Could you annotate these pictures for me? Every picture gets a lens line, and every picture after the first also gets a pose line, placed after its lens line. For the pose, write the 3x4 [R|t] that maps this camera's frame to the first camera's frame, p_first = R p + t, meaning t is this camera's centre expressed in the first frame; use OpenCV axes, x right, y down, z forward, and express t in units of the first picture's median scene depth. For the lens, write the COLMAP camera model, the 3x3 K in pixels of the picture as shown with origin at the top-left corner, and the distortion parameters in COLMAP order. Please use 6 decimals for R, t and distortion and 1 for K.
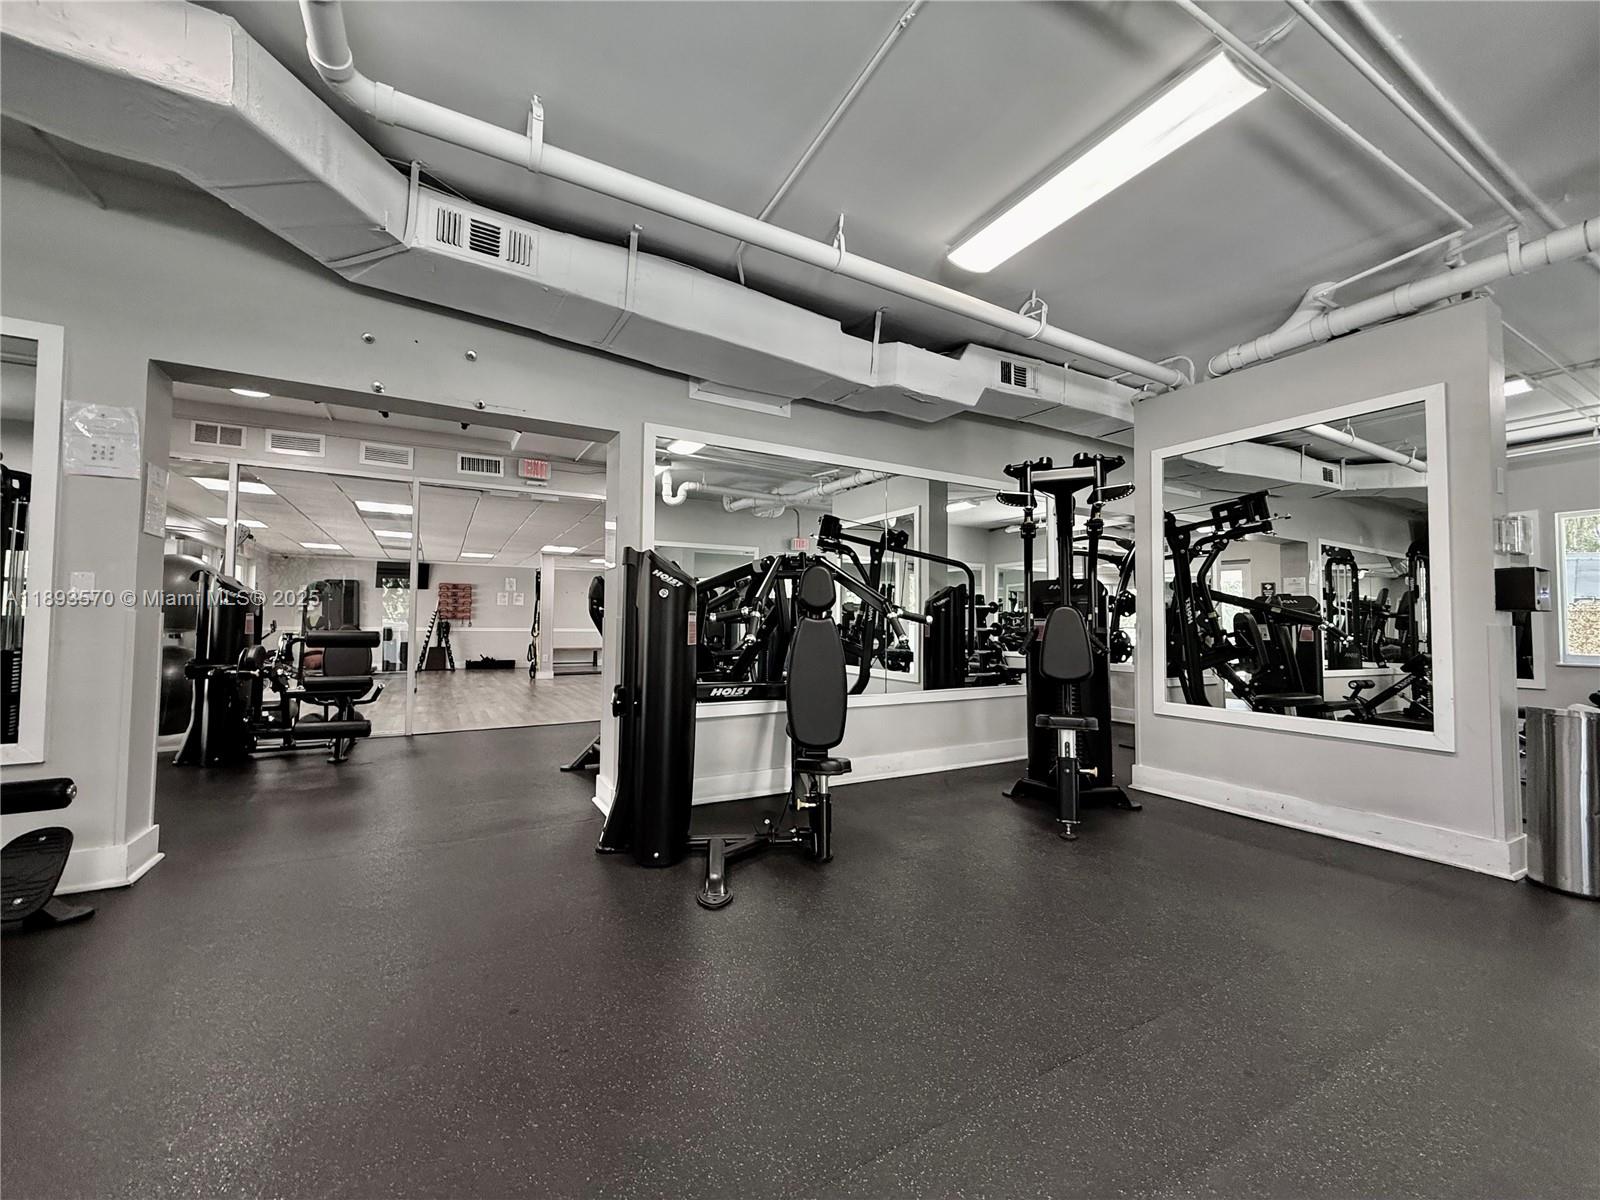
lens RADIAL K [[639.1, 0, 803.4], [0, 639.1, 600.8], [0, 0, 1]] dist [0.005765, -0.000188]
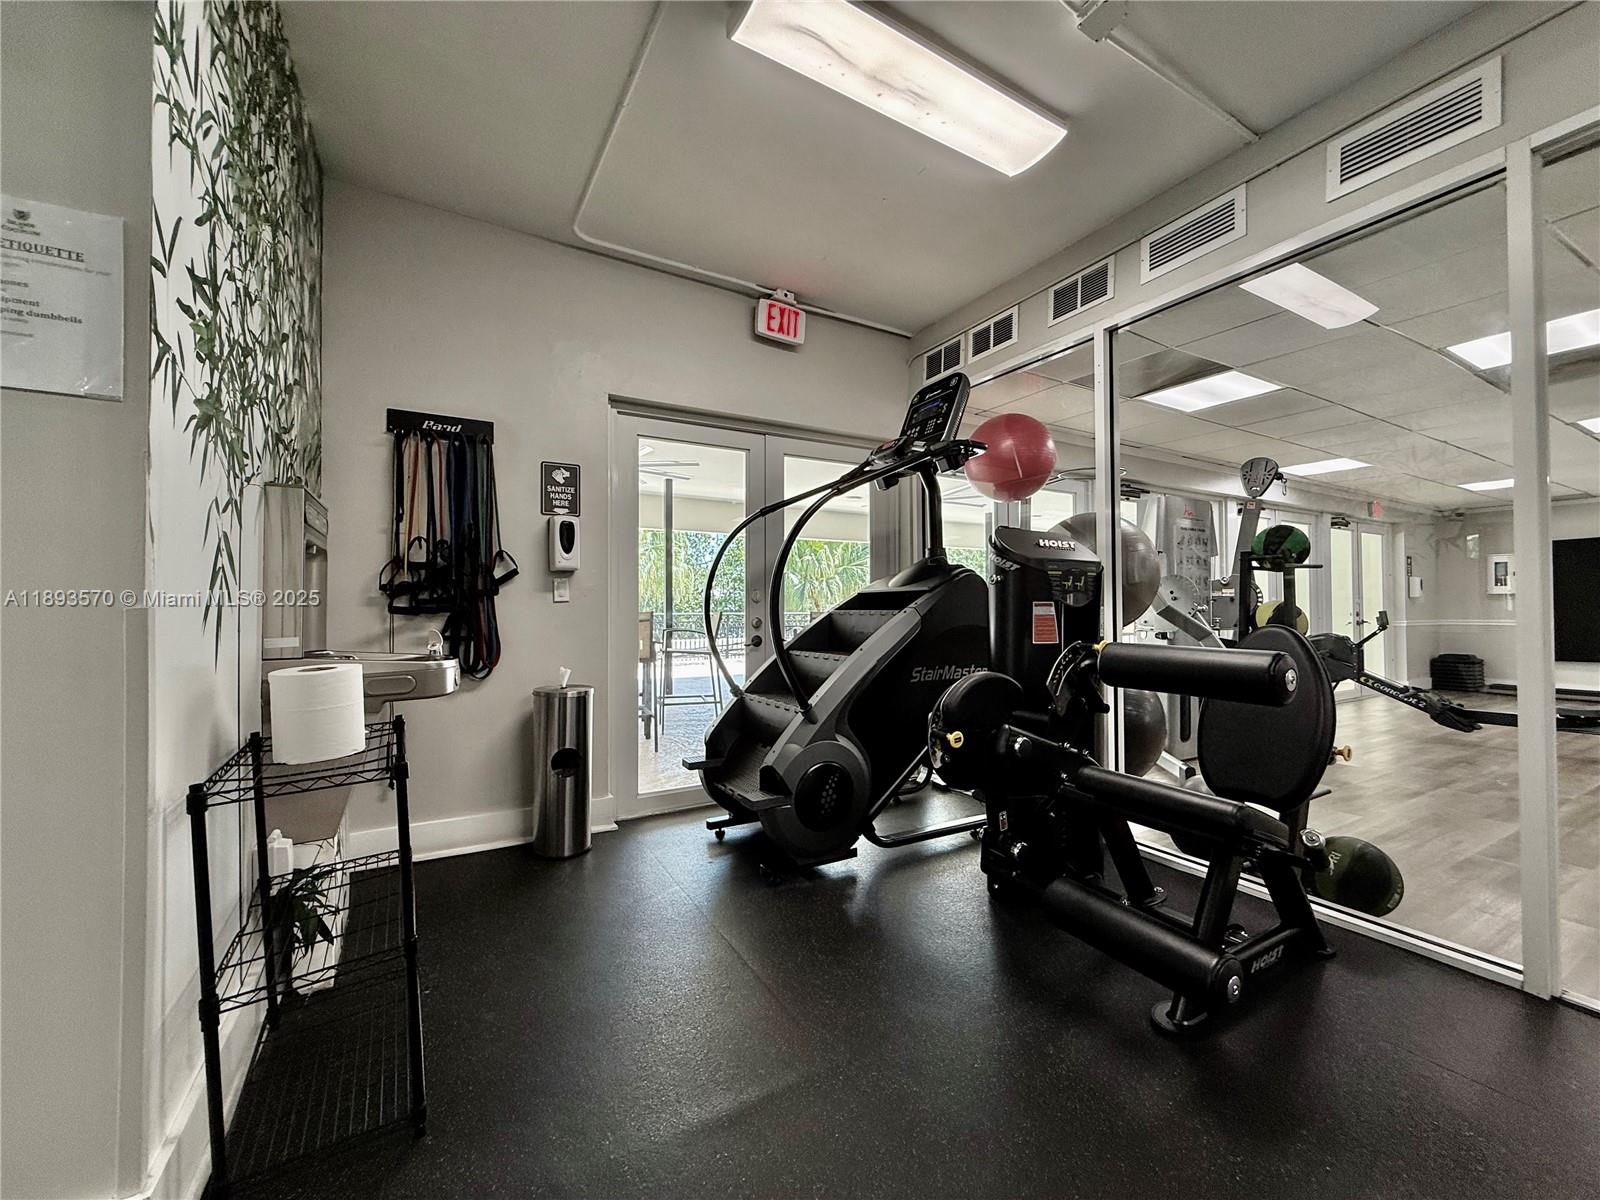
lens RADIAL K [[639.1, 0, 798.6], [0, 639.1, 600.2], [0, 0, 1]] dist [0.005765, -0.000188]
pose [[0.005405, -0.025016, -0.999672, -0.318425], [0.040719, 0.998863, -0.024776, 0.018184], [0.999156, -0.040572, 0.006417, 0.674115]]
